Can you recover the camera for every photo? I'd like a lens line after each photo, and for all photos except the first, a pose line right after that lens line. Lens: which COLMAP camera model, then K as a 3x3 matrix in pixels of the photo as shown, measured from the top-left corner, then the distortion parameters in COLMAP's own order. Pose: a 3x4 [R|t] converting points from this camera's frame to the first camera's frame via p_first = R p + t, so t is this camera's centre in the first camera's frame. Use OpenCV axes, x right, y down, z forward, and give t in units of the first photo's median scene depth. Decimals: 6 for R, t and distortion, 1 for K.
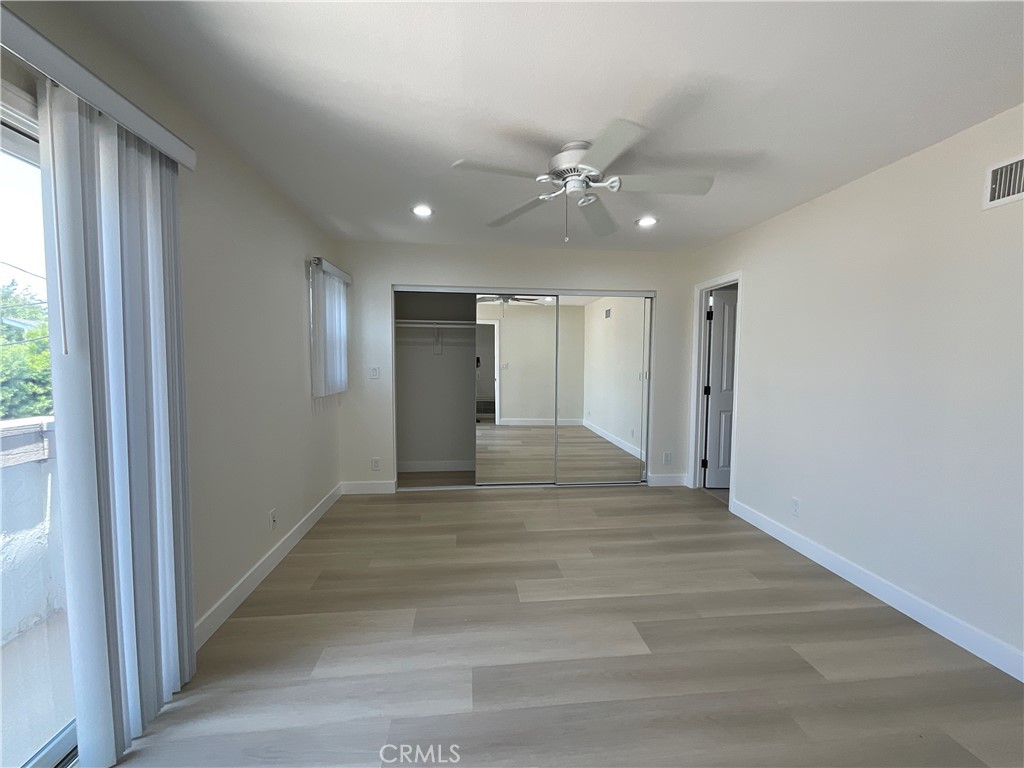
lens RADIAL K [[415.1, 0, 513.2], [0, 415.1, 386.2], [0, 0, 1]] dist [0.000106, 0.000693]
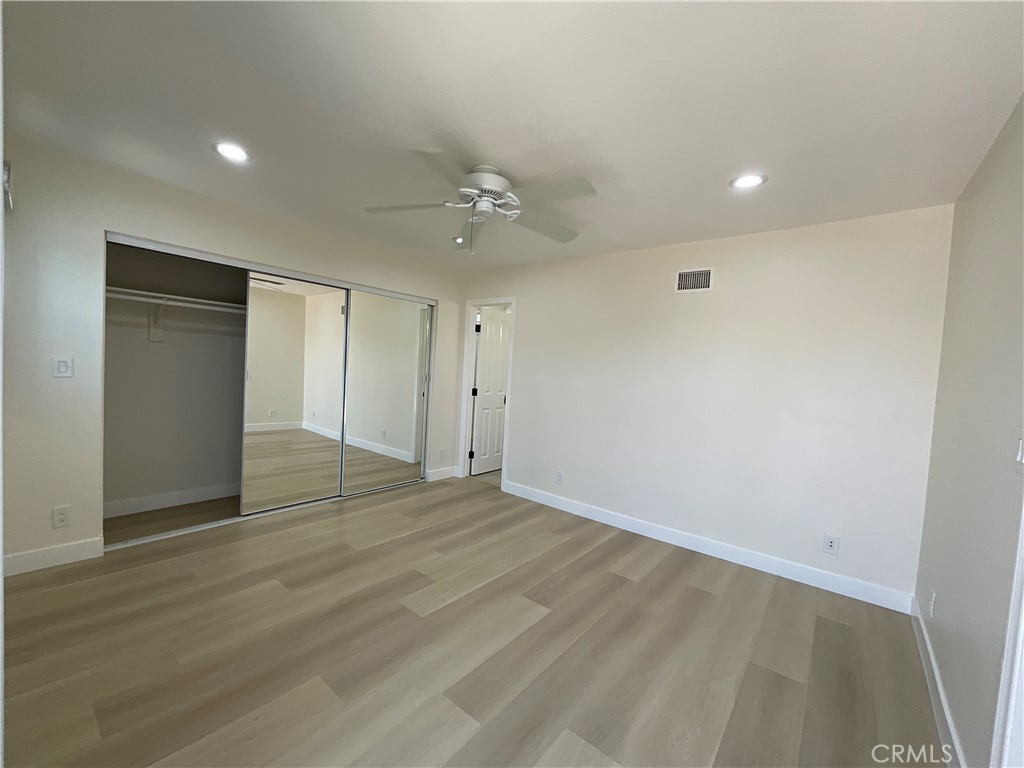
lens RADIAL K [[415.1, 0, 513.2], [0, 415.1, 386.2], [0, 0, 1]] dist [0.000106, 0.000693]
pose [[0.712137, 0.002918, 0.702035, -0.299107], [-0.007952, 0.999961, 0.003910, -0.012651], [-0.701996, -0.008367, 0.712132, 0.101268]]
